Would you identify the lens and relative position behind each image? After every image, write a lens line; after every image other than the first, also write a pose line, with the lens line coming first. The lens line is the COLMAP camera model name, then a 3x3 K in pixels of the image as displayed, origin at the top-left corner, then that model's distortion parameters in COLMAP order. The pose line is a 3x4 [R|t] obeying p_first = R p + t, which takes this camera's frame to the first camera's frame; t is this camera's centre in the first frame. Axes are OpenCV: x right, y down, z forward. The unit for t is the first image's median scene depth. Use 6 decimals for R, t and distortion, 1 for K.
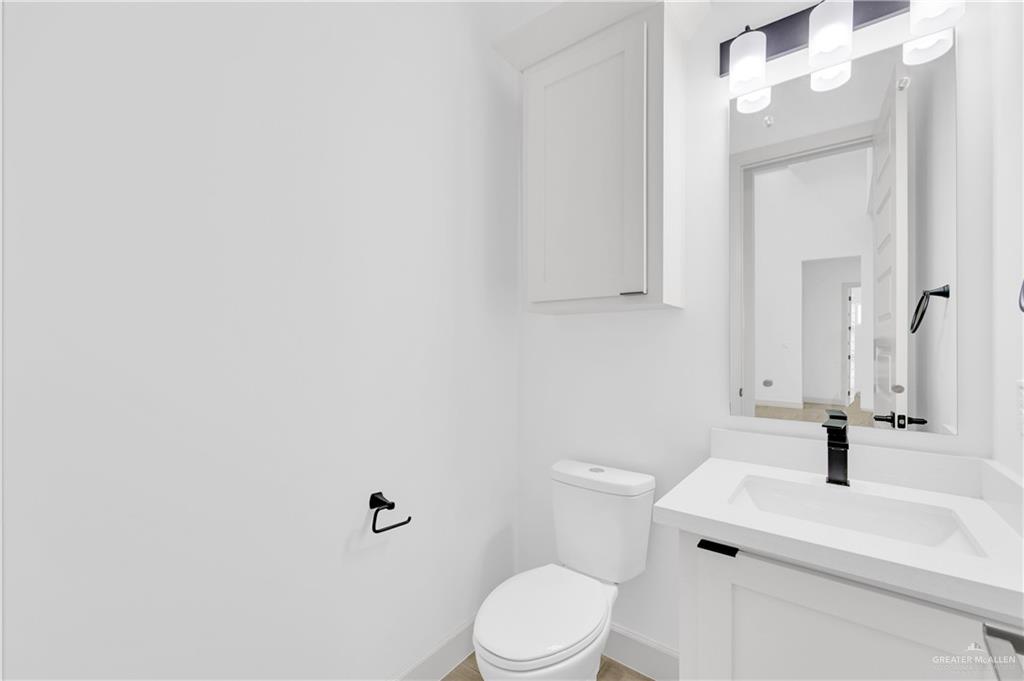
lens RADIAL K [[421.0, 0, 497.5], [0, 421.0, 342.0], [0, 0, 1]] dist [-0.000654, 0.000031]
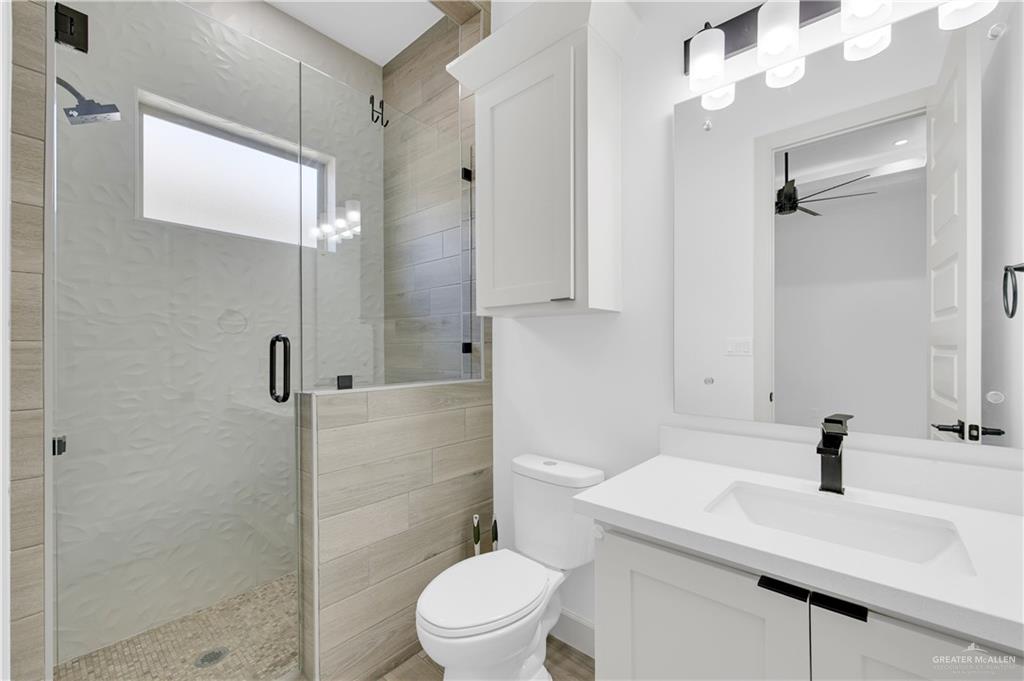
lens RADIAL K [[420.5, 0, 456.2], [0, 420.5, 345.5], [0, 0, 1]] dist [0.055316, -0.020924]
pose [[0.993714, -0.004936, -0.111843, 0.108755], [0.005596, 0.999969, 0.005590, -0.002016], [0.111812, -0.006180, 0.993710, -0.081073]]
